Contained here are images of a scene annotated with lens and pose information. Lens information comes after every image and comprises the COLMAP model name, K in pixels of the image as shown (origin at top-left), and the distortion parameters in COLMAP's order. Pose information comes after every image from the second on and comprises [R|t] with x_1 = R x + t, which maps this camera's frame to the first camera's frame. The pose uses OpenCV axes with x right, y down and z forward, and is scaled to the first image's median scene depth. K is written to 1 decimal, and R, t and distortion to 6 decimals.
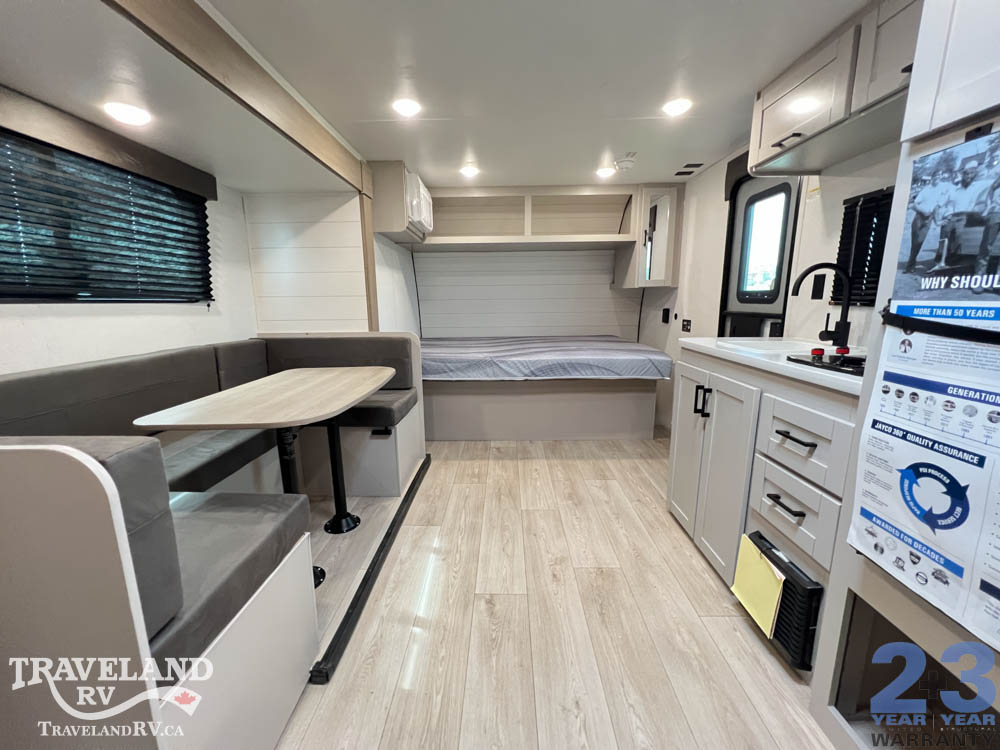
lens RADIAL K [[399.2, 0, 498.4], [0, 399.2, 374.4], [0, 0, 1]] dist [-0.001762, 0.001016]
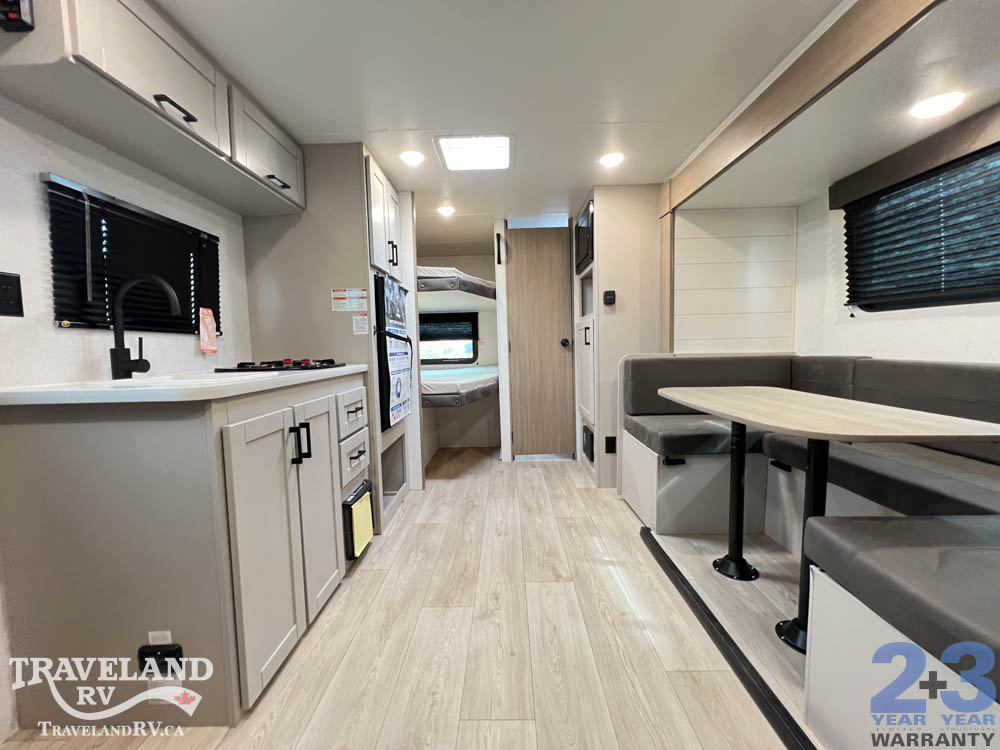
lens RADIAL K [[399.2, 0, 497.7], [0, 399.2, 373.8], [0, 0, 1]] dist [-0.001762, 0.001016]
pose [[-0.999565, 0.028659, 0.006978, 0.105507], [0.029489, 0.965776, 0.257694, -0.243031], [0.000646, 0.257788, -0.966201, 1.629237]]
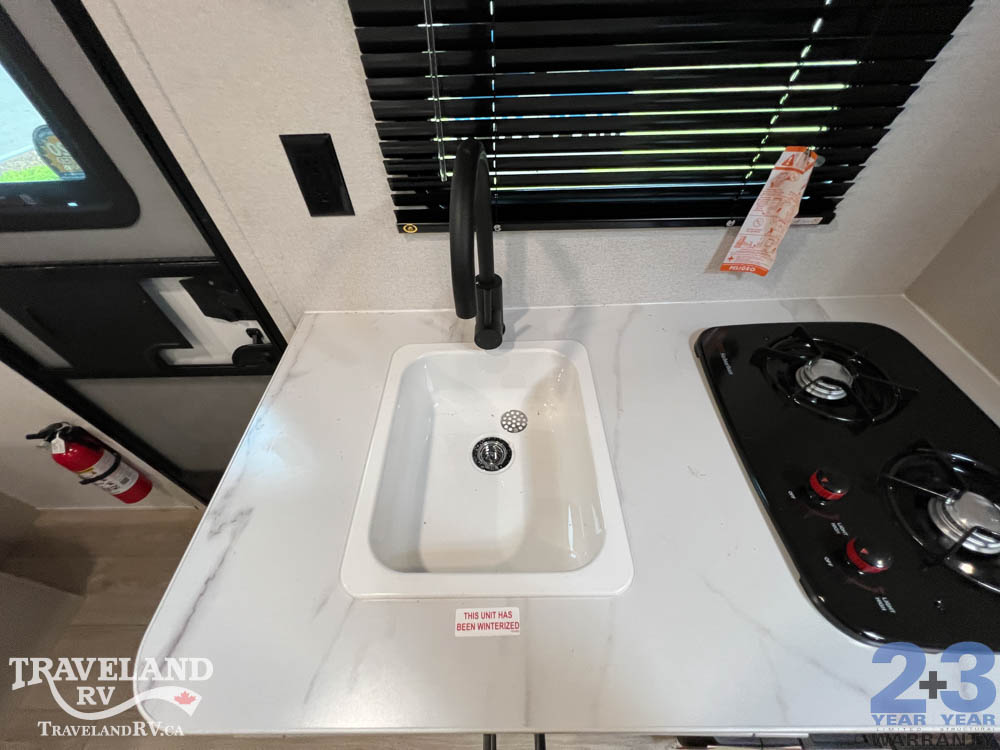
lens RADIAL K [[399.2, 0, 501.1], [0, 399.2, 373.0], [0, 0, 1]] dist [-0.001762, 0.001016]
pose [[-0.015135, -0.743031, 0.669086, 0.492073], [0.223206, 0.649766, 0.726625, -0.325437], [-0.974654, 0.160341, 0.156015, 0.863254]]
